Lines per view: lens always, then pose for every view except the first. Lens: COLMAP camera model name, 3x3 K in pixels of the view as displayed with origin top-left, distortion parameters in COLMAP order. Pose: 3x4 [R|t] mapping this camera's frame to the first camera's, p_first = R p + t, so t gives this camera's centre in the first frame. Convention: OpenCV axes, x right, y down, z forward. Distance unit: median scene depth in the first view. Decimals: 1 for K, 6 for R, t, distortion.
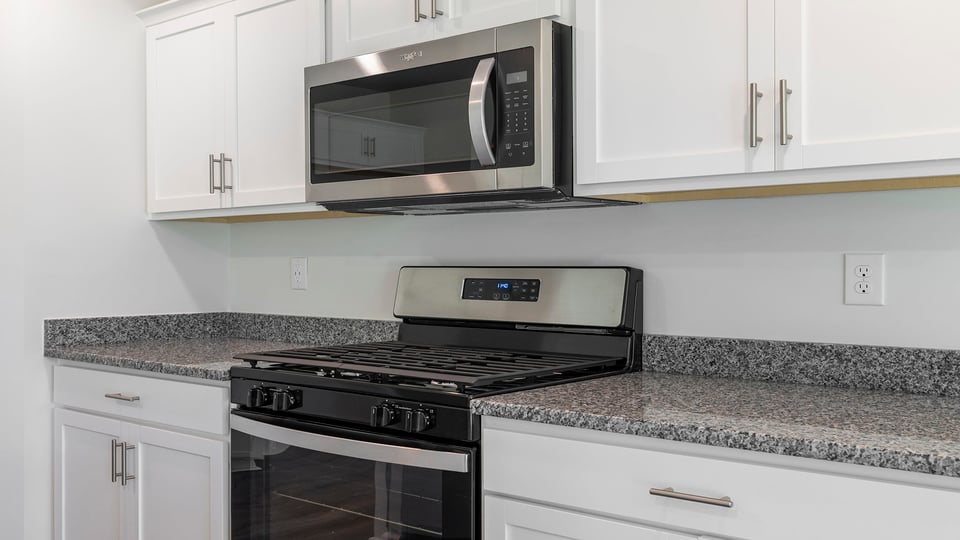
lens RADIAL K [[956.3, 0, 475.4], [0, 956.3, 266.9], [0, 0, 1]] dist [0.011099, 0.000000]
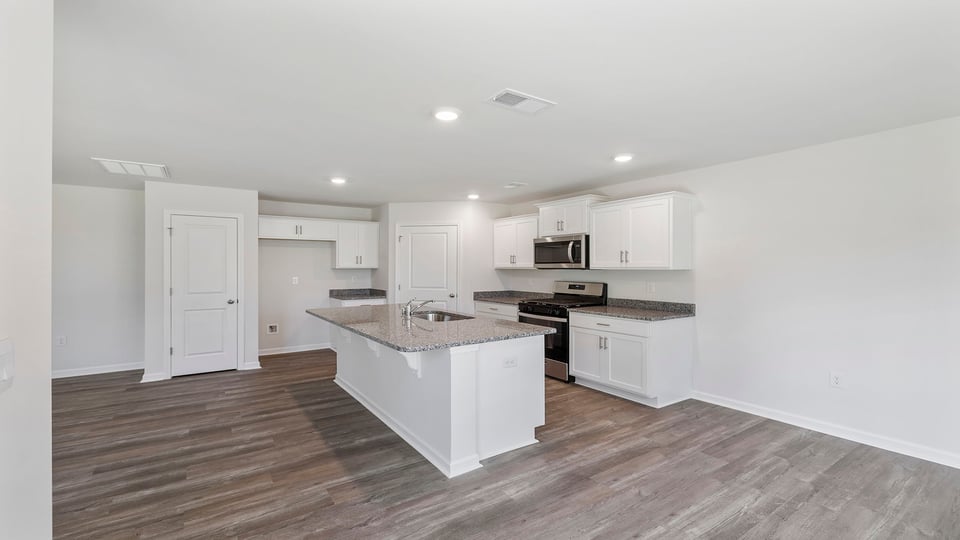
lens RADIAL K [[411.0, 0, 474.5], [0, 411.0, 266.3], [0, 0, 1]] dist [0.016465, 0.000123]
pose [[0.963100, 0.000911, -0.269141, 0.092810], [-0.002649, 0.999978, -0.006095, -0.068128], [0.269130, 0.006584, 0.963081, -1.104732]]
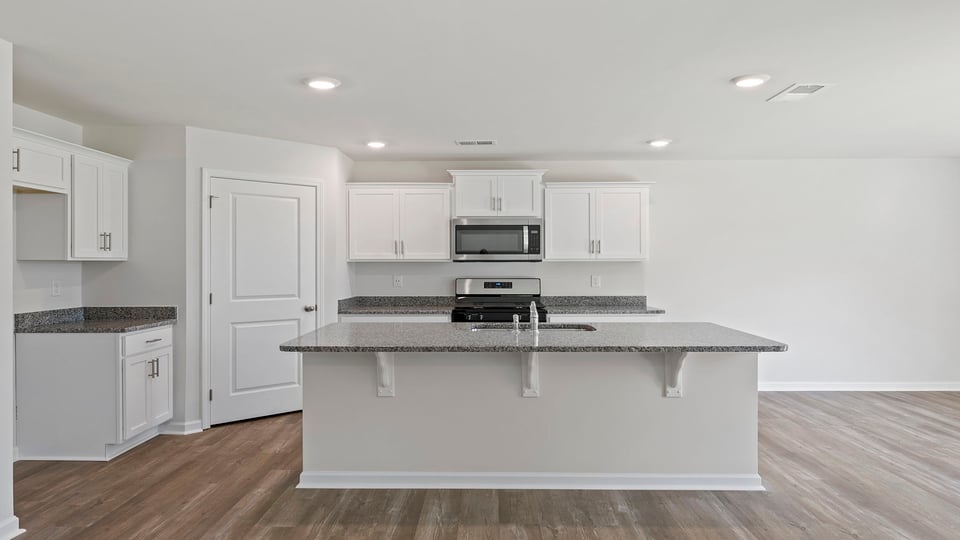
lens RADIAL K [[644.9, 0, 479.7], [0, 644.9, 260.9], [0, 0, 1]] dist [0.007878, 0.004965]
pose [[0.766595, 0.002901, 0.642125, -1.684707], [0.002155, 0.999973, -0.007091, -0.053124], [-0.642128, 0.006820, 0.766567, -0.830570]]
